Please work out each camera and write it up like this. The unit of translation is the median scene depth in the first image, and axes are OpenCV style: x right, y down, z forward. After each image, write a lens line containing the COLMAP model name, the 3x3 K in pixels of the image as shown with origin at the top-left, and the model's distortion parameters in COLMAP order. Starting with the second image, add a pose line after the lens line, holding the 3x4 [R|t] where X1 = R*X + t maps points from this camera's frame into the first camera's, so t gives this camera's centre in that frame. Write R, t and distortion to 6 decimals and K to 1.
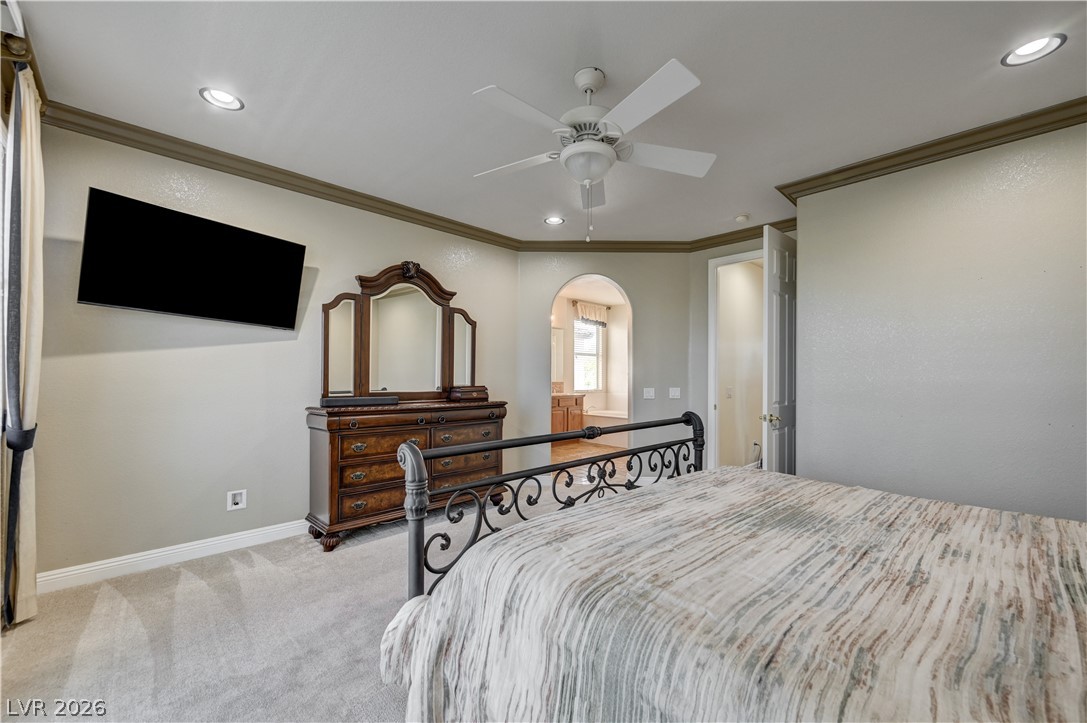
lens RADIAL K [[435.4, 0, 545.5], [0, 435.4, 374.5], [0, 0, 1]] dist [0.000326, 0.000371]
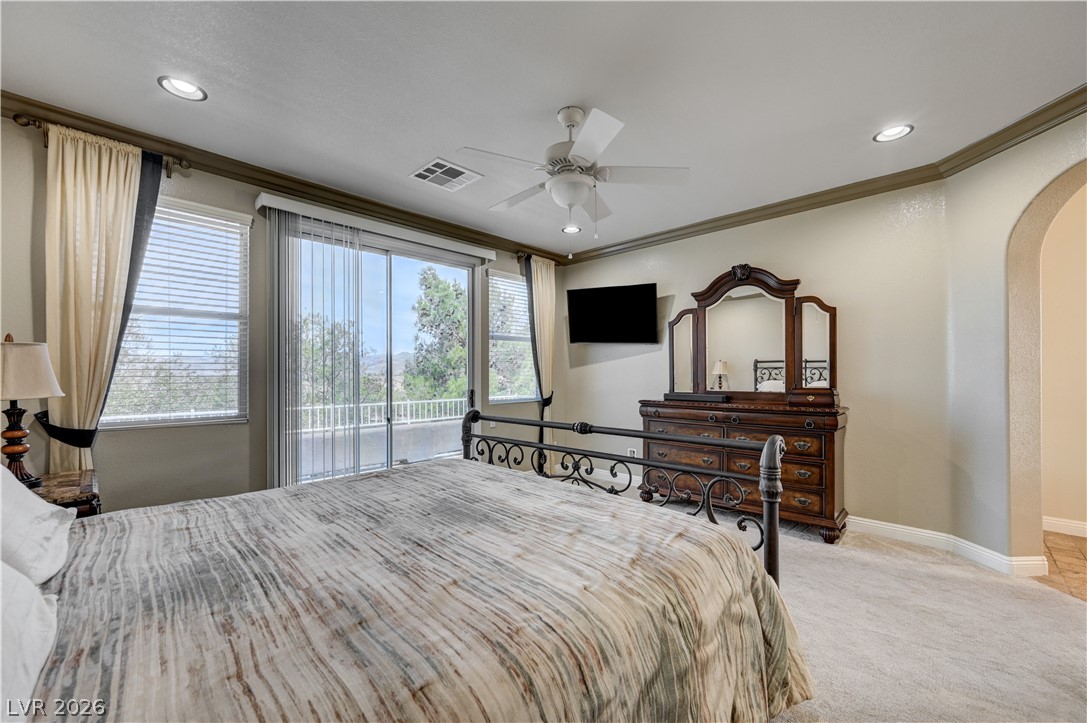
lens RADIAL K [[435.4, 0, 545.5], [0, 435.4, 374.5], [0, 0, 1]] dist [0.000326, 0.000371]
pose [[0.028503, -0.006596, -0.999572, 1.344223], [0.008944, 0.999940, -0.006344, 0.004365], [0.999554, -0.008759, 0.028560, 0.981645]]
